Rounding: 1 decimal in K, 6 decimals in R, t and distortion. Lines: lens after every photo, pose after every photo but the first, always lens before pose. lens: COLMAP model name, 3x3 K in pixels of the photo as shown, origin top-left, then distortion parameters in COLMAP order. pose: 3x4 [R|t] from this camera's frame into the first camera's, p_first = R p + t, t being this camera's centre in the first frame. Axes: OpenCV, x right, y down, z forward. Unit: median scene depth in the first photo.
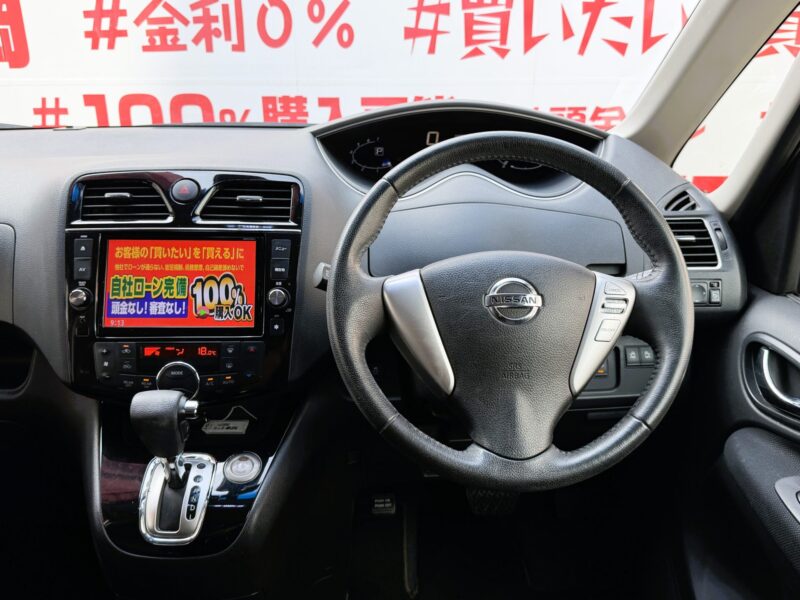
lens RADIAL K [[727.1, 0, 394.2], [0, 727.1, 299.4], [0, 0, 1]] dist [-0.002087, -0.032992]
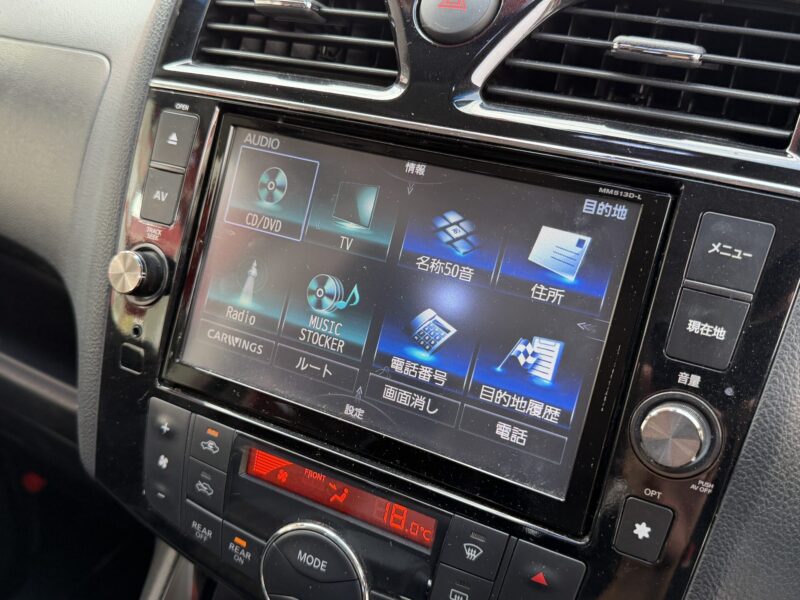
lens RADIAL K [[760.2, 0, 401.0], [0, 760.2, 300.6], [0, 0, 1]] dist [0.072238, 0.000000]
pose [[0.867334, 0.244070, -0.433775, -0.049037], [-0.170561, 0.964493, 0.201650, -0.032808], [0.467590, -0.100912, 0.878166, 0.254538]]
